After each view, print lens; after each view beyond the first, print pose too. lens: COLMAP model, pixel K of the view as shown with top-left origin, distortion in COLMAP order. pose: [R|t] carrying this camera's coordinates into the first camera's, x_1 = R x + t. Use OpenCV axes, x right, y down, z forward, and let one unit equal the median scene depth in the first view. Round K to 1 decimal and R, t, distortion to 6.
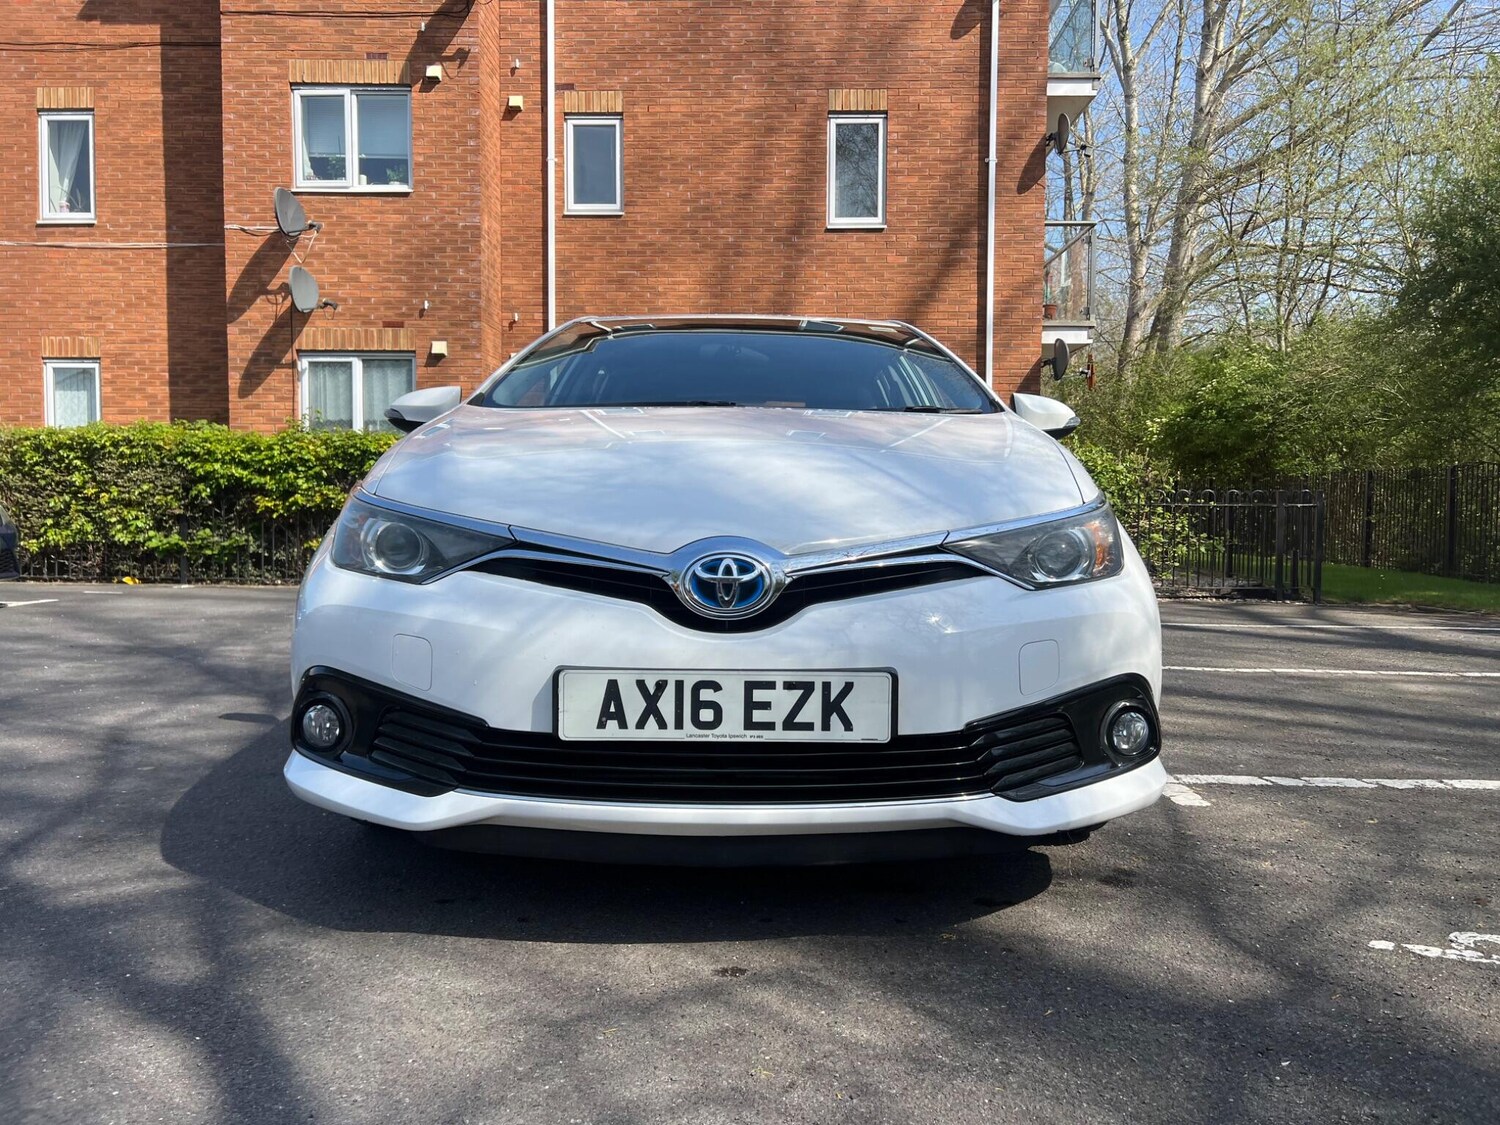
lens RADIAL K [[1129.0, 0, 763.2], [0, 1129.0, 552.8], [0, 0, 1]] dist [0.050342, -0.057876]
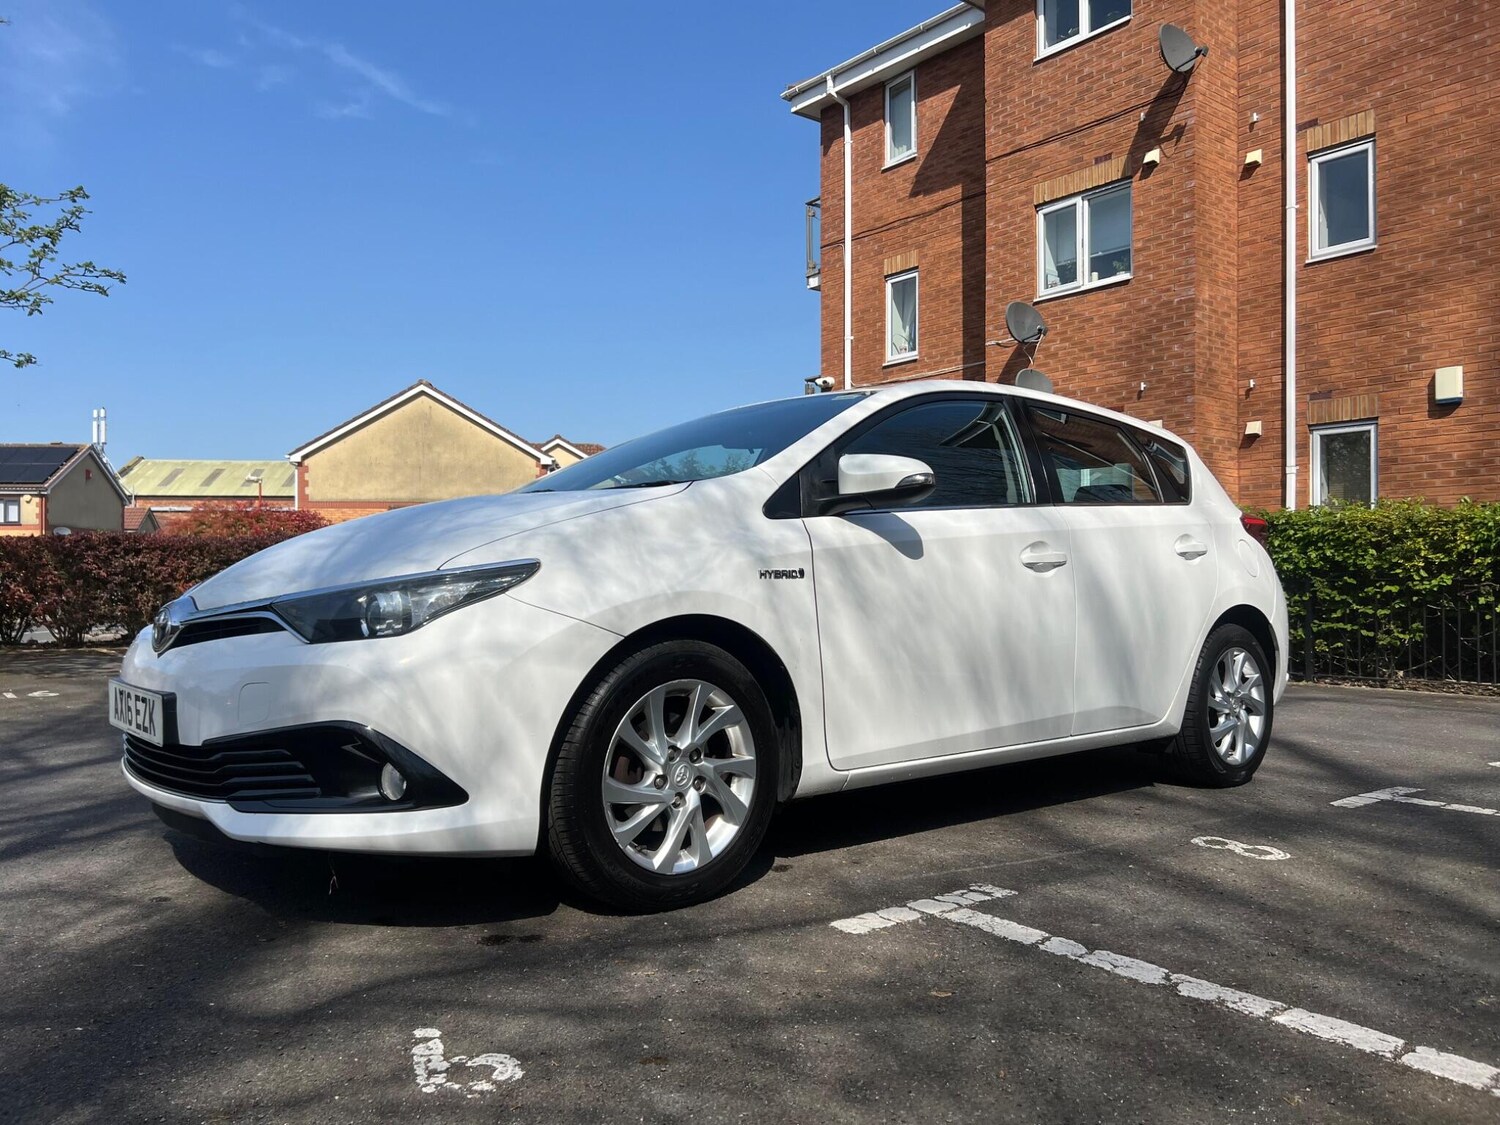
lens RADIAL K [[1129.0, 0, 746.5], [0, 1129.0, 564.9], [0, 0, 1]] dist [0.050342, -0.057876]
pose [[0.637129, -0.018984, -0.770523, 0.239277], [-0.030244, 0.998311, -0.049604, -0.000481], [0.770164, 0.054908, 0.635479, 0.097318]]
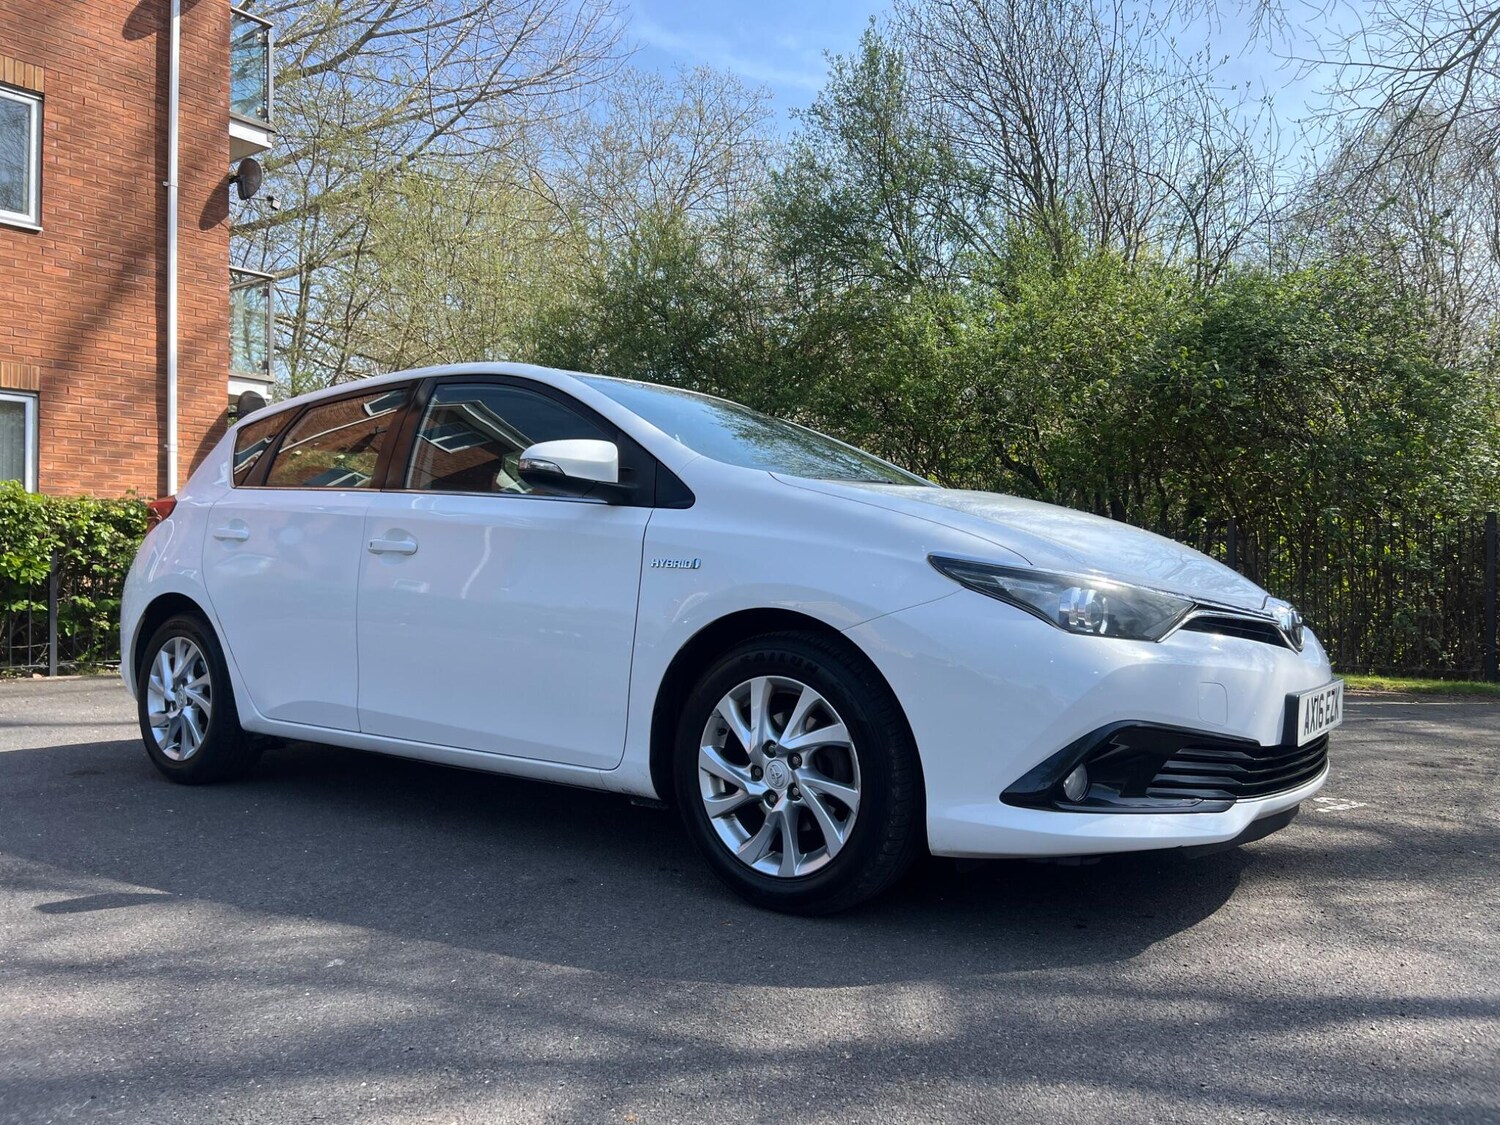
lens RADIAL K [[1129.0, 0, 749.1], [0, 1129.0, 556.7], [0, 0, 1]] dist [0.050342, -0.057876]
pose [[0.600056, 0.005673, 0.799938, -0.248284], [0.033033, 0.998946, -0.031863, -0.006183], [-0.799276, 0.045544, 0.599236, 0.102499]]
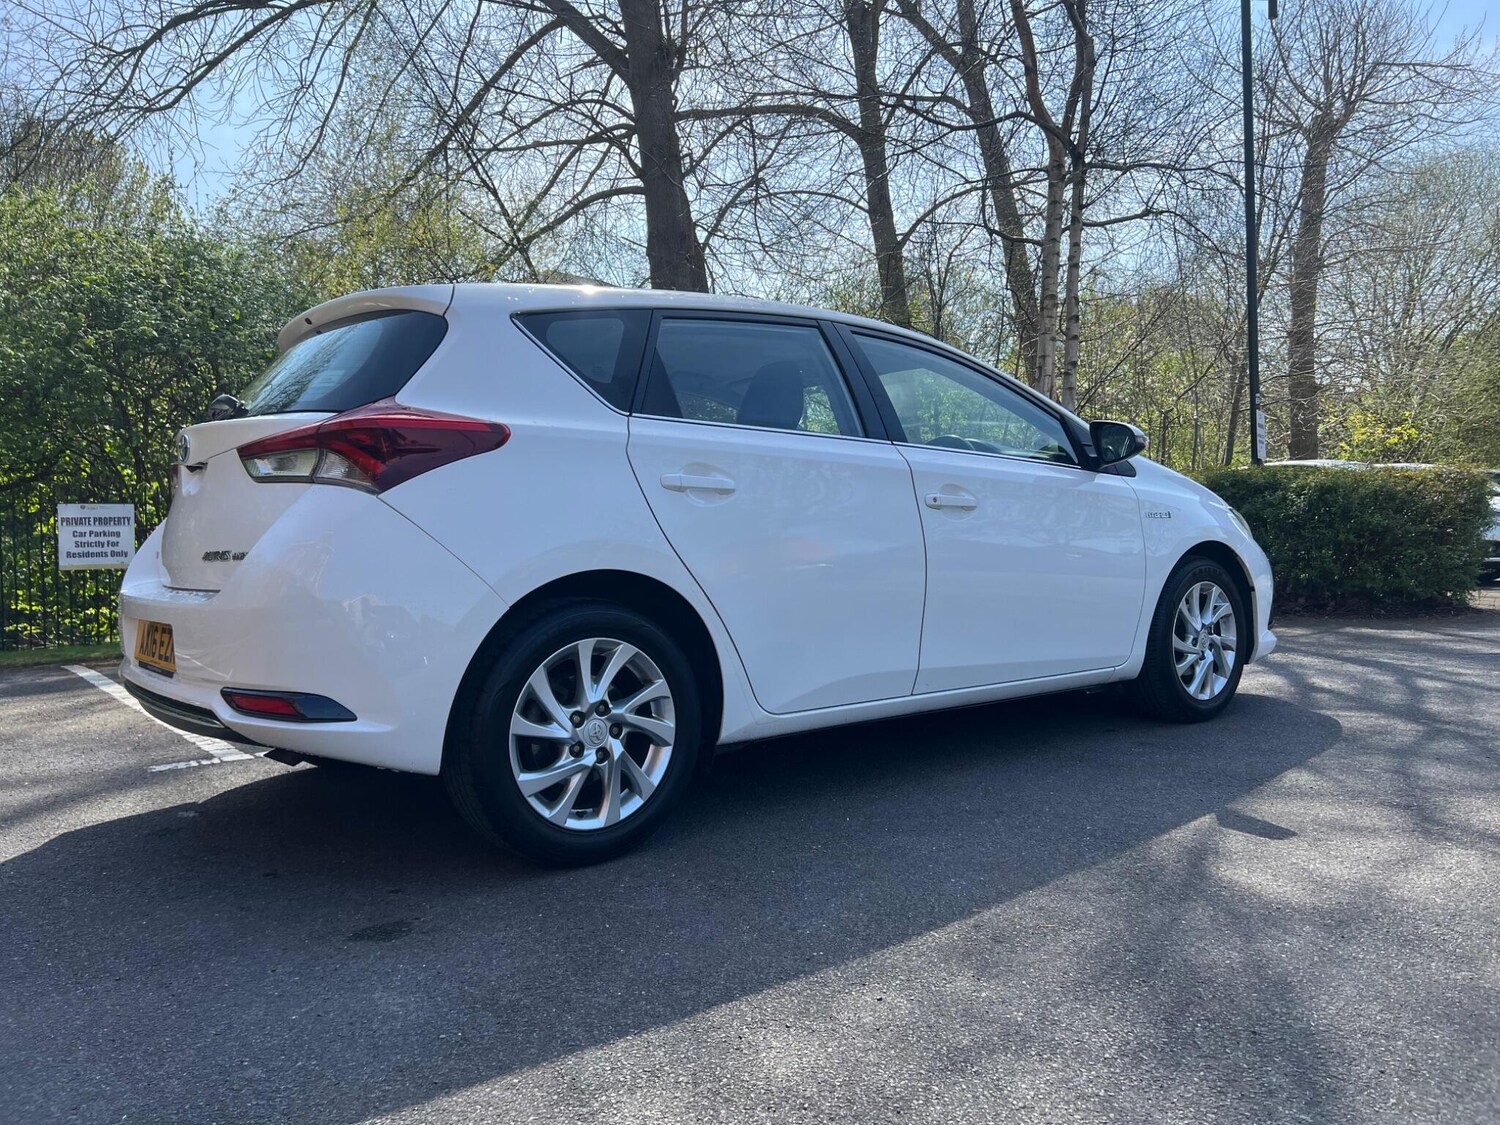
lens RADIAL K [[1129.0, 0, 755.5], [0, 1129.0, 551.6], [0, 0, 1]] dist [0.050342, -0.057876]
pose [[-0.619113, -0.010770, 0.785228, -0.267916], [0.048984, 0.997429, 0.052302, -0.025021], [-0.783772, 0.070845, -0.616994, 0.549649]]
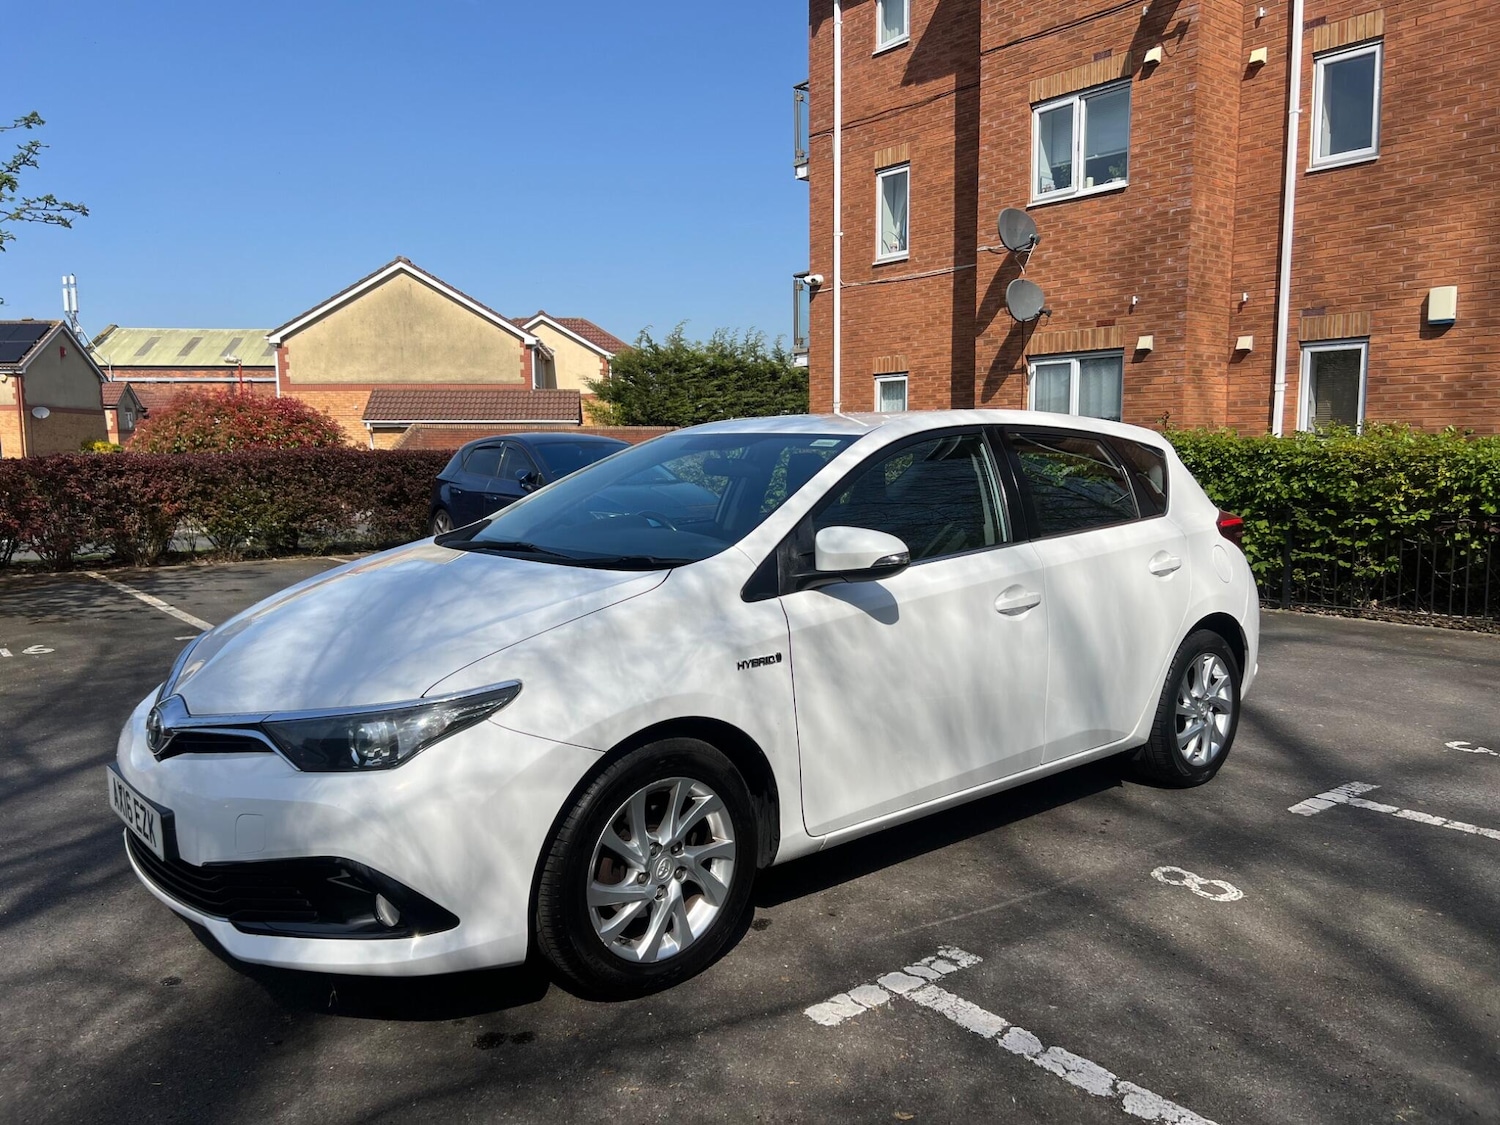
lens RADIAL K [[1129.0, 0, 748.1], [0, 1129.0, 565.5], [0, 0, 1]] dist [0.050342, -0.057876]
pose [[0.644861, 0.068967, -0.761182, 0.243397], [-0.024017, 0.997257, 0.070009, -0.047202], [0.763922, -0.026865, 0.644749, 0.095765]]
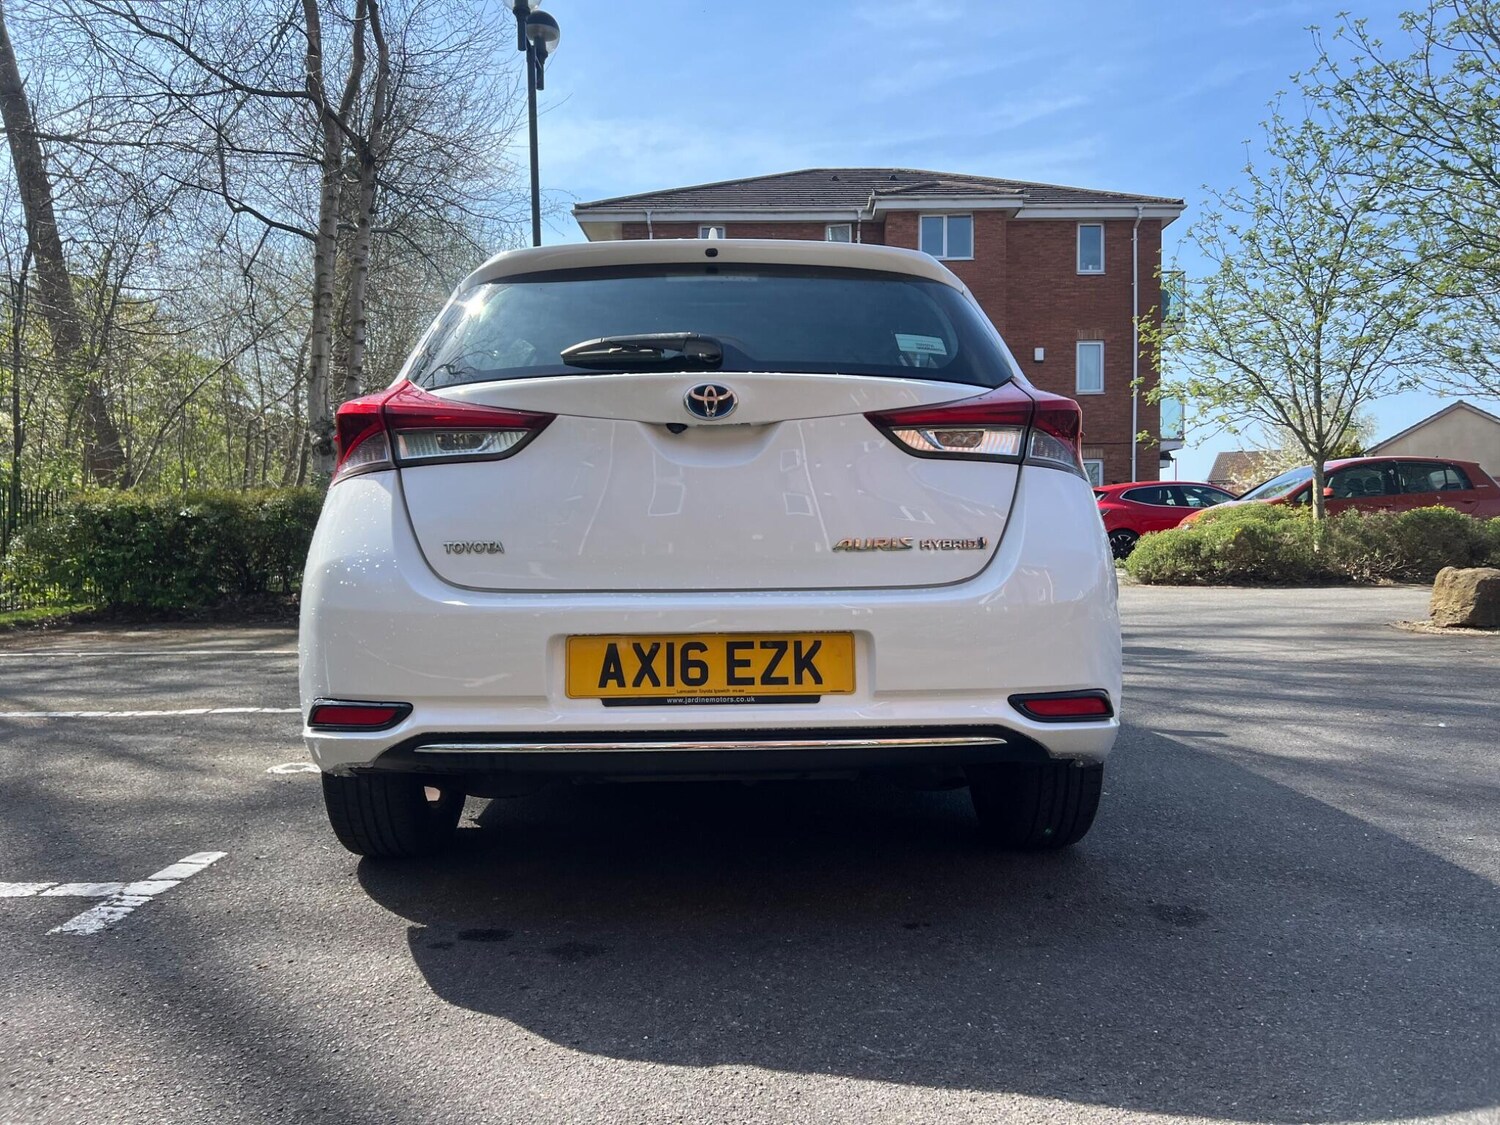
lens RADIAL K [[1129.0, 0, 757.2], [0, 1129.0, 552.1], [0, 0, 1]] dist [0.050342, -0.057876]
pose [[-0.999918, -0.001988, -0.012659, -0.013415], [-0.002747, 0.998179, 0.060256, -0.027256], [0.012516, 0.060286, -0.998103, 0.670259]]
